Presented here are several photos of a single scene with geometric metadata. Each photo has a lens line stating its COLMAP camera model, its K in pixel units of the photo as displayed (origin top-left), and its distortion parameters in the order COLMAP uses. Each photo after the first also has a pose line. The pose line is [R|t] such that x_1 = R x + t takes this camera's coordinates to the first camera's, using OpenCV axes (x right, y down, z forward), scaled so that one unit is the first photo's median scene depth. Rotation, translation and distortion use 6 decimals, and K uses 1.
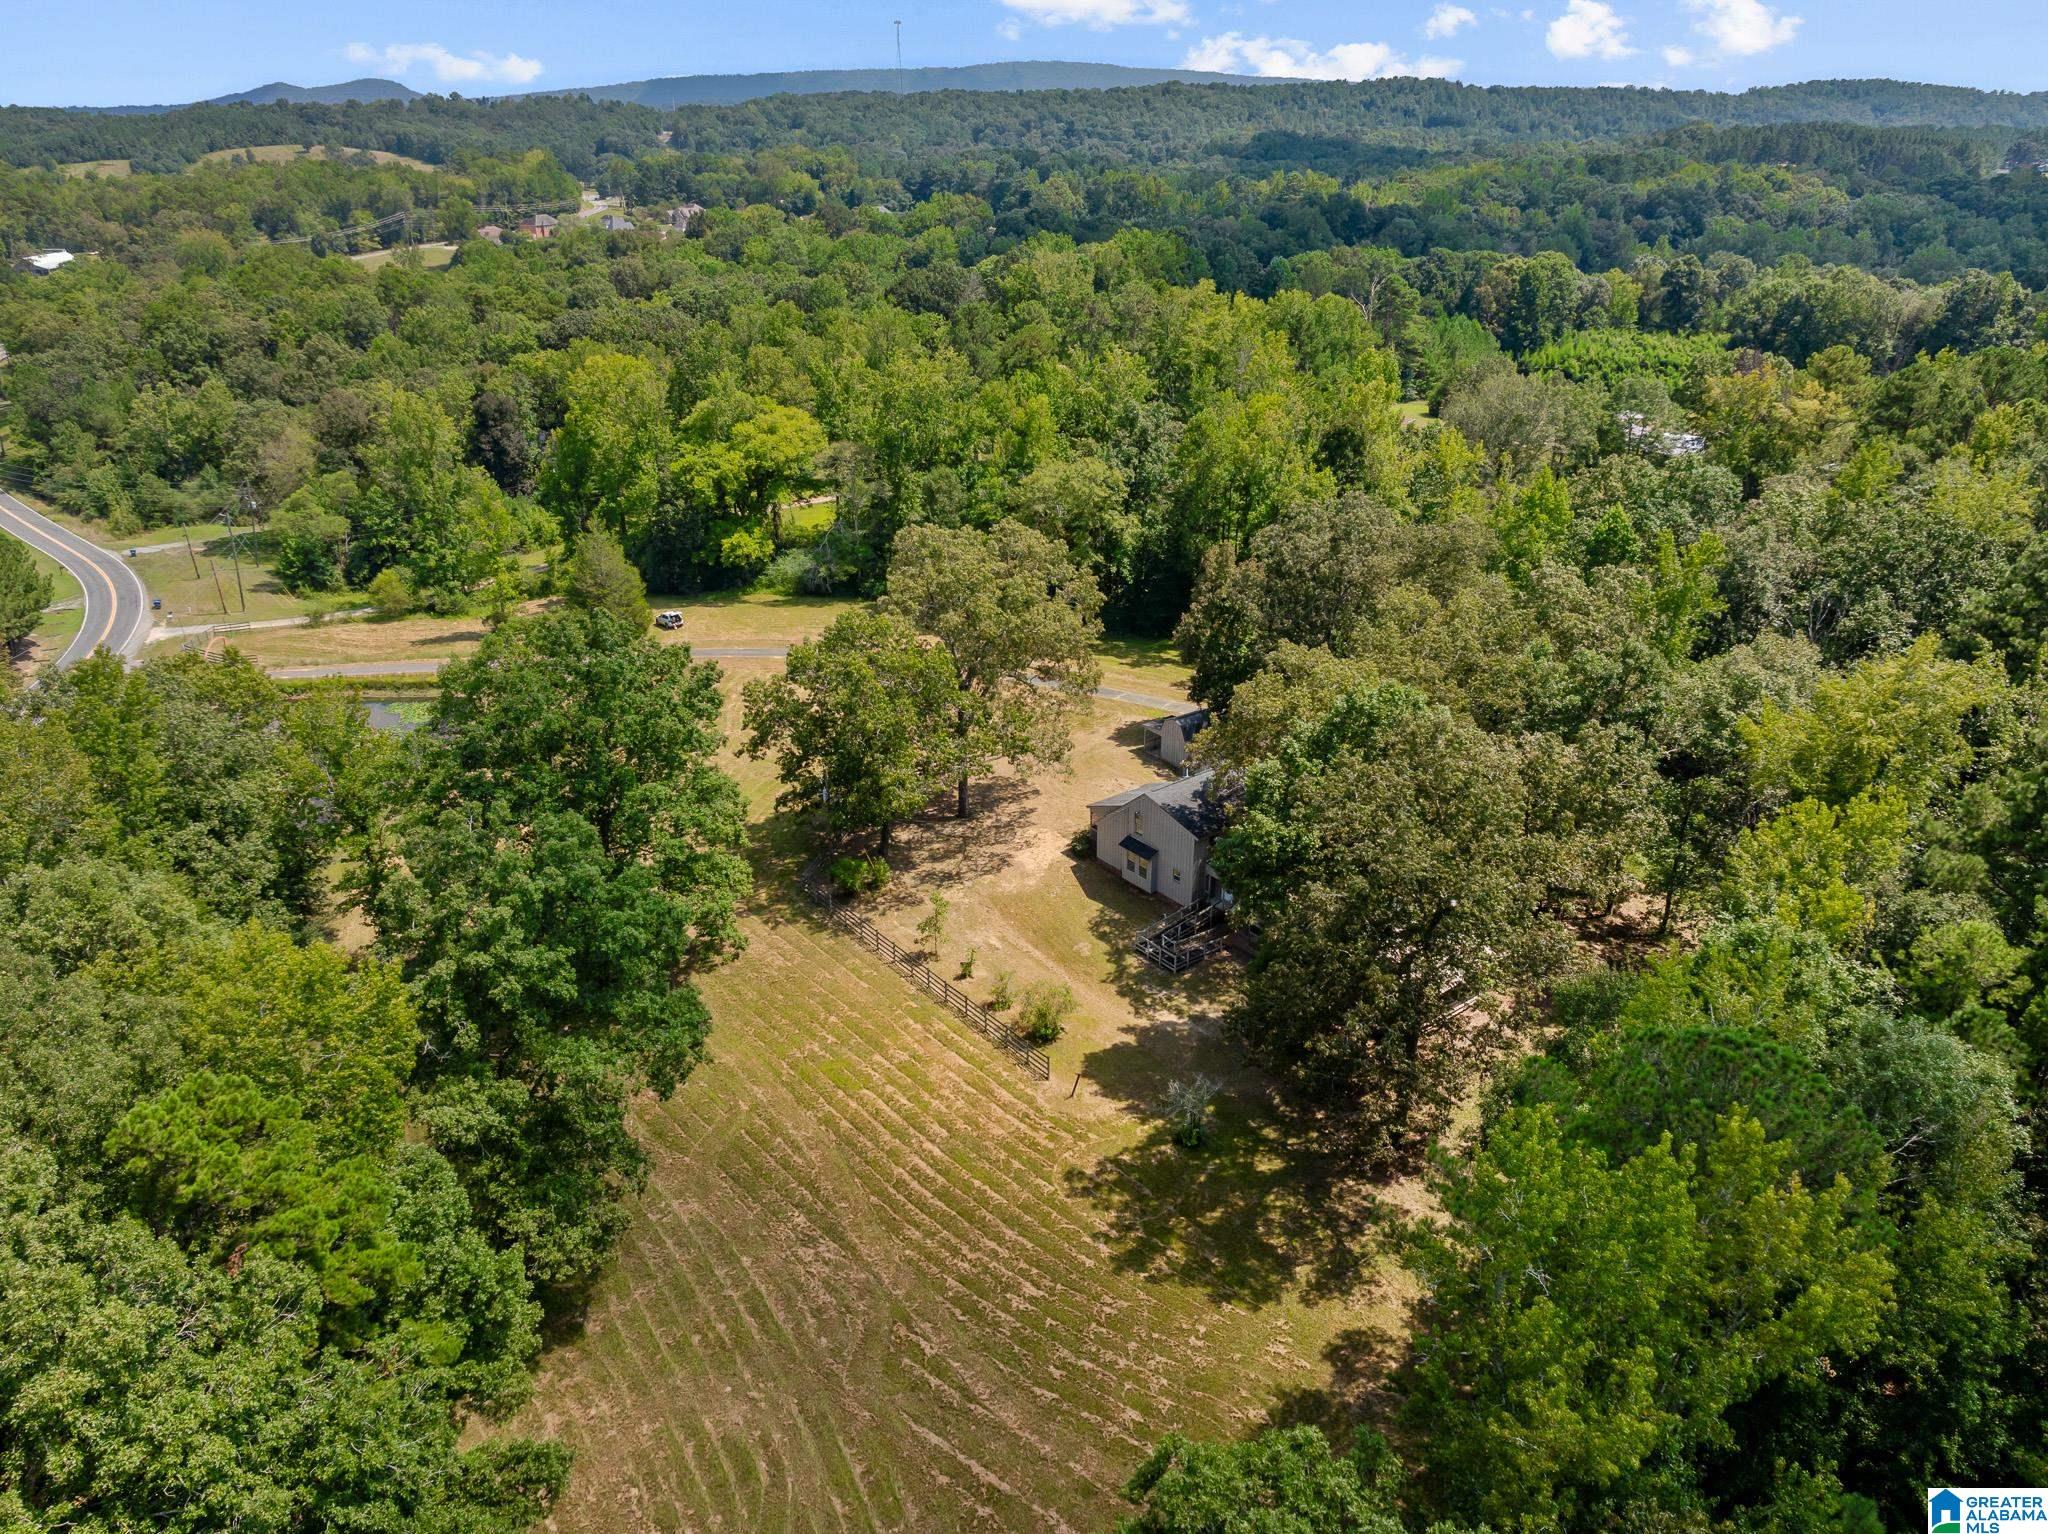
lens RADIAL K [[1438.2, 0, 1026.4], [0, 1438.2, 757.5], [0, 0, 1]] dist [-0.049052, 0.011825]
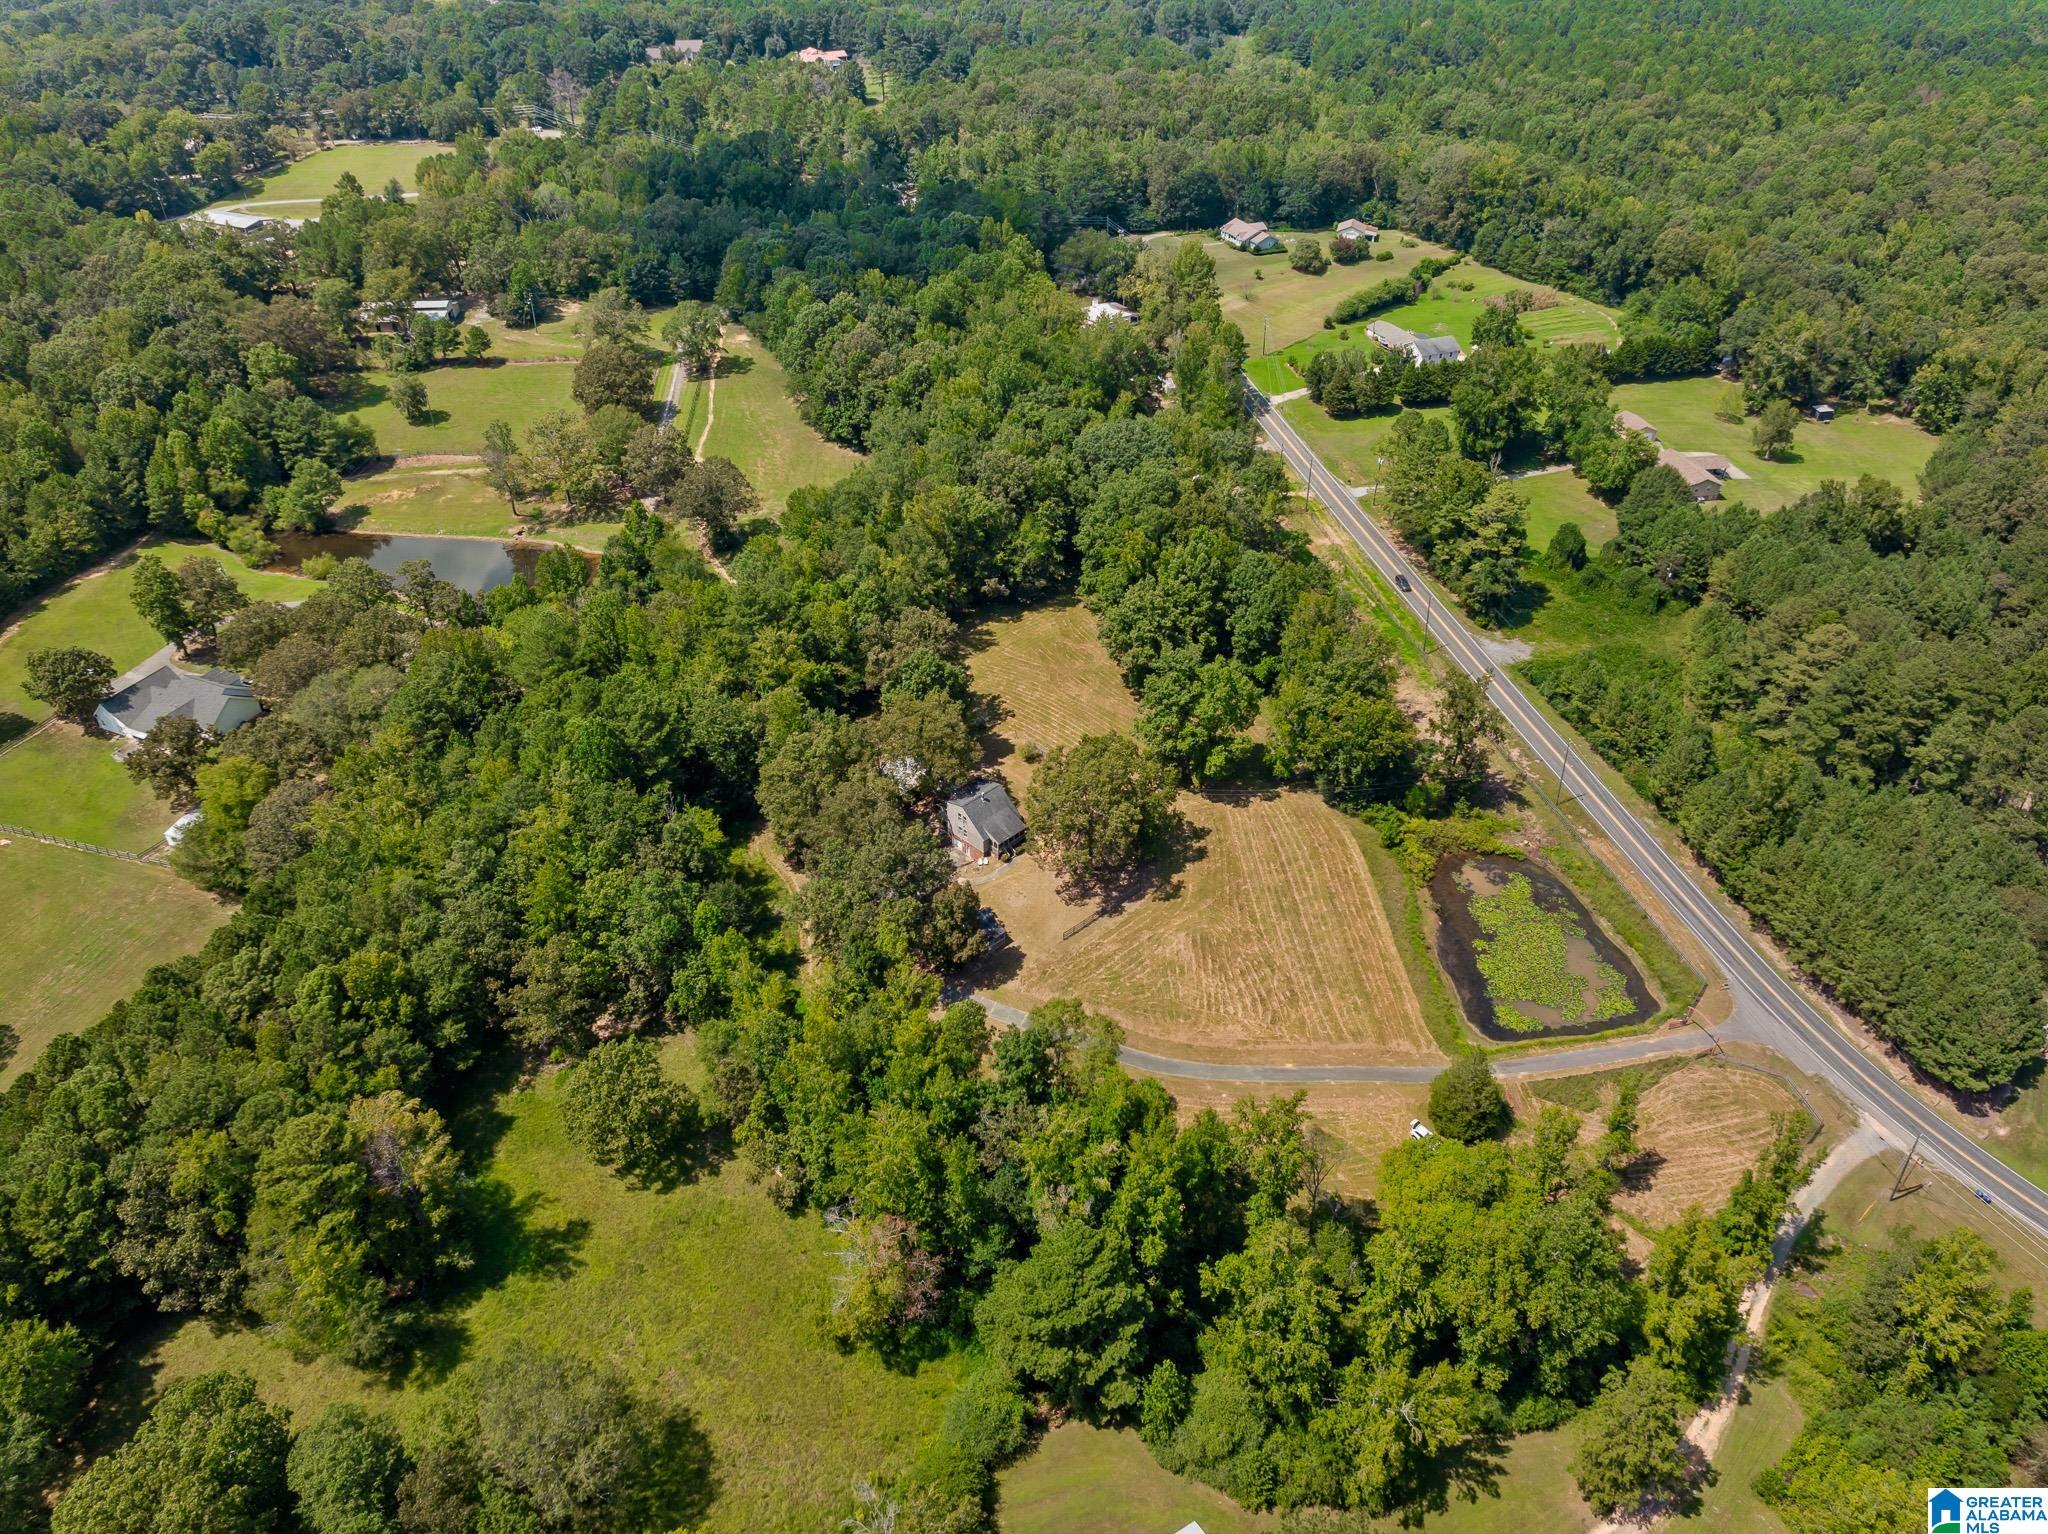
lens RADIAL K [[1438.2, 0, 1017.5], [0, 1438.2, 765.4], [0, 0, 1]] dist [-0.049052, 0.011825]
pose [[-0.993229, 0.081649, -0.082642, 0.316101], [-0.030559, 0.502696, 0.863923, -2.650198], [0.112082, 0.860599, -0.496797, 2.765076]]
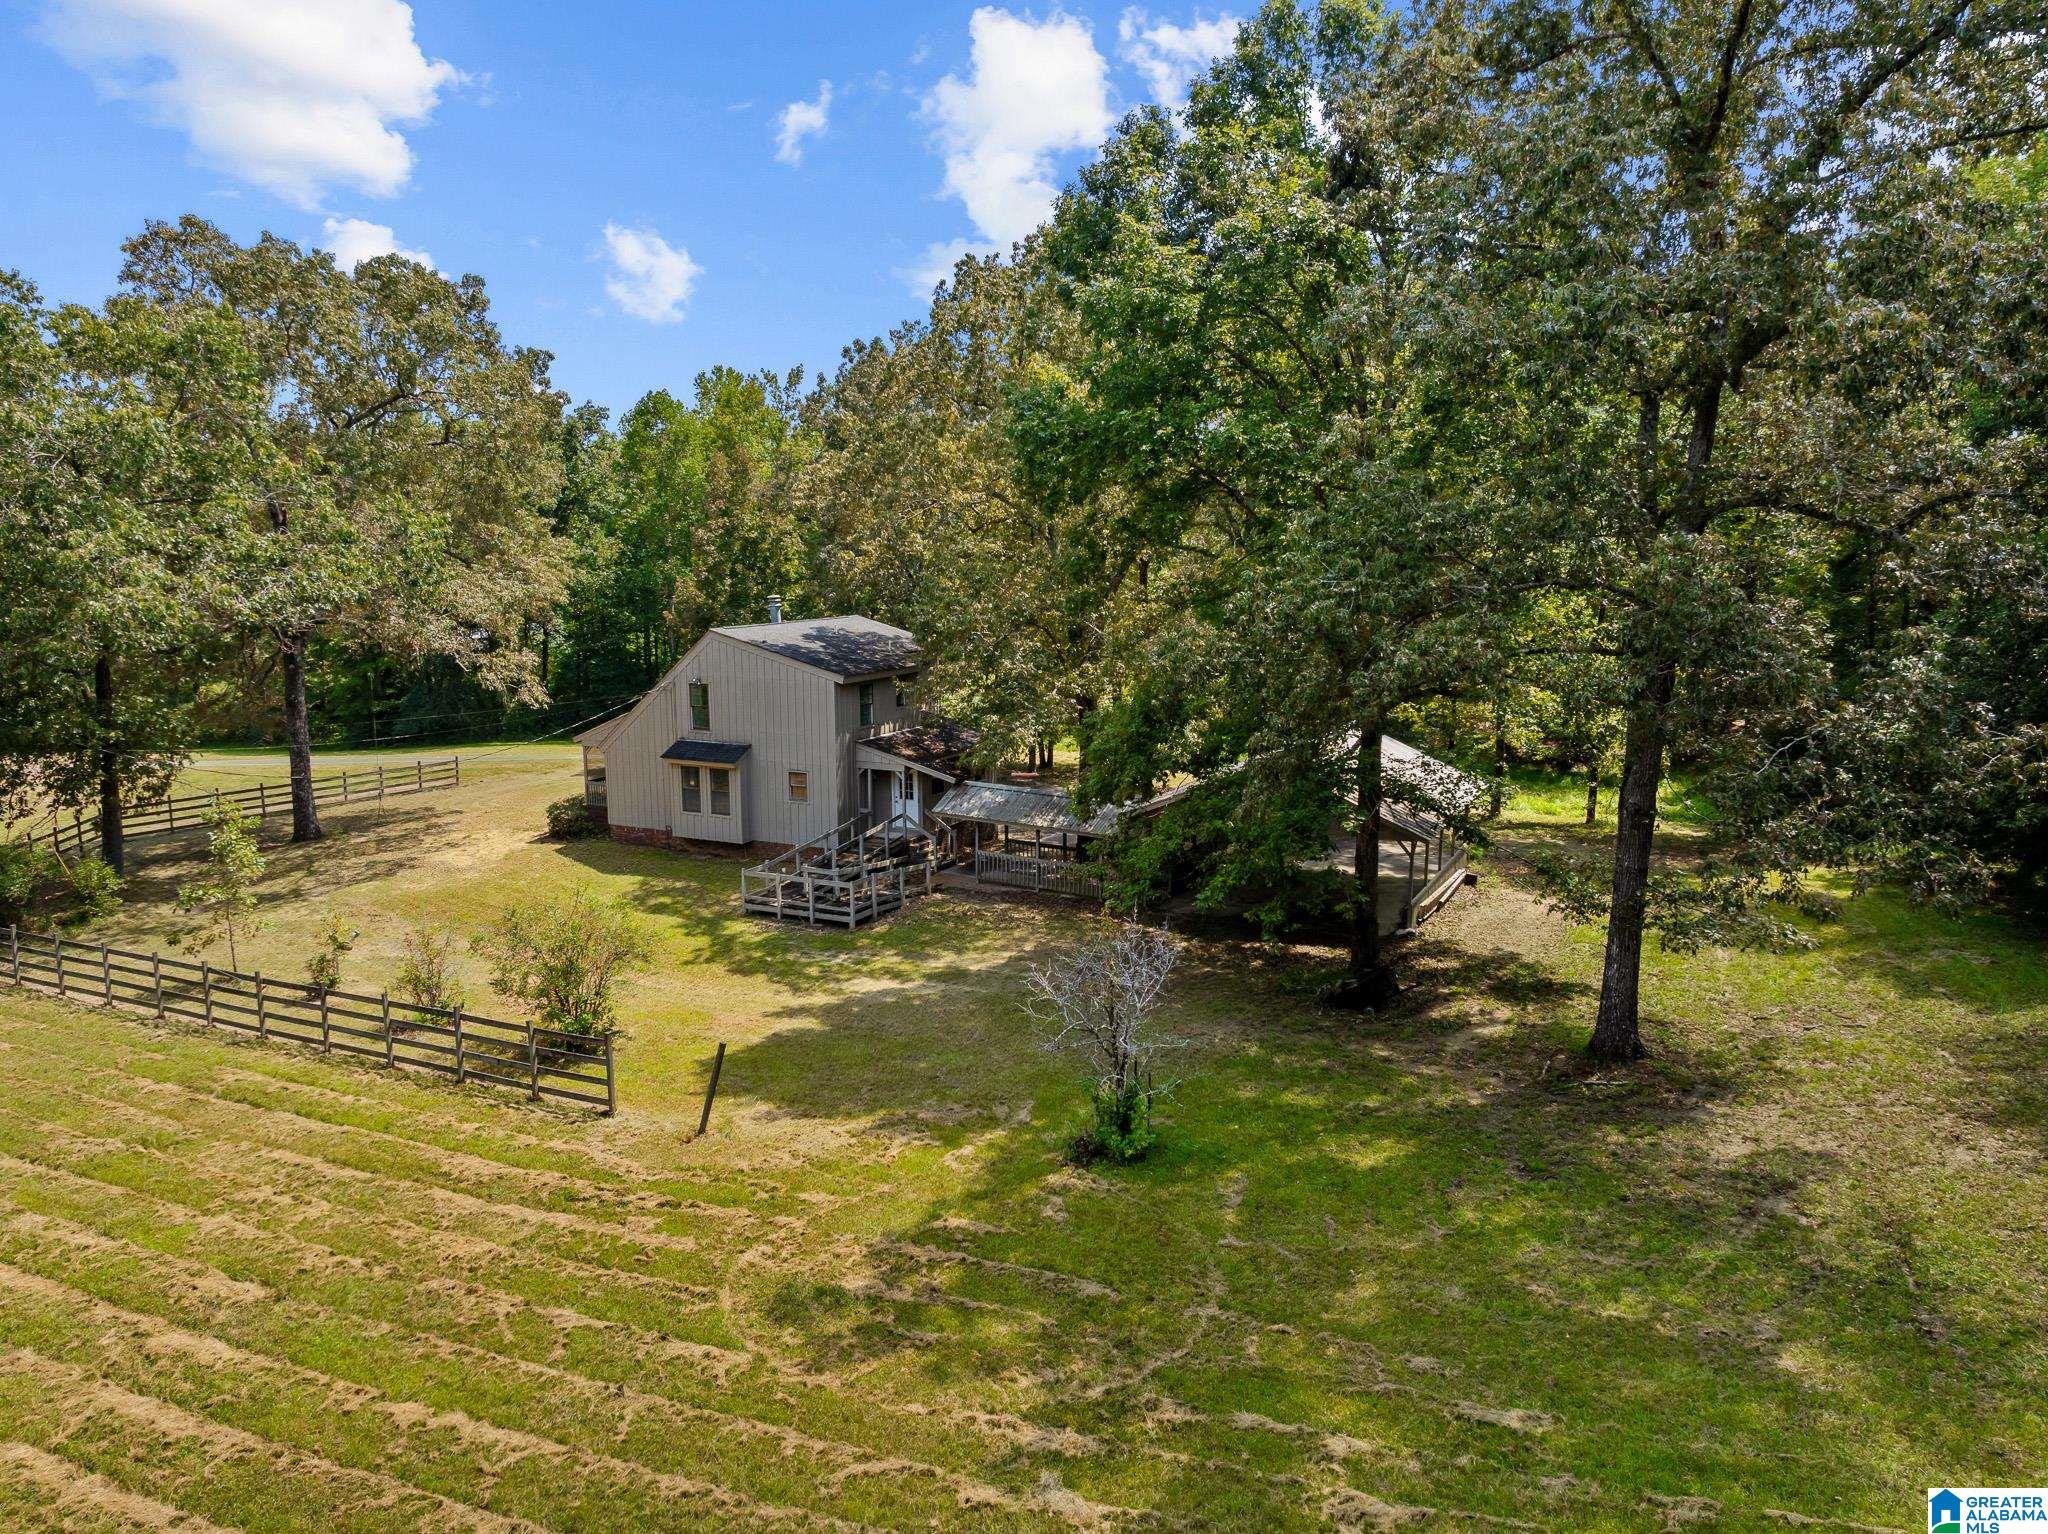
lens RADIAL K [[1438.2, 0, 1046.2], [0, 1438.2, 766.4], [0, 0, 1]] dist [-0.049052, 0.011825]
pose [[0.902545, -0.060851, 0.426274, -0.030056], [0.170665, 0.959440, -0.224386, 0.249191], [-0.395330, 0.275268, 0.876323, 0.688664]]
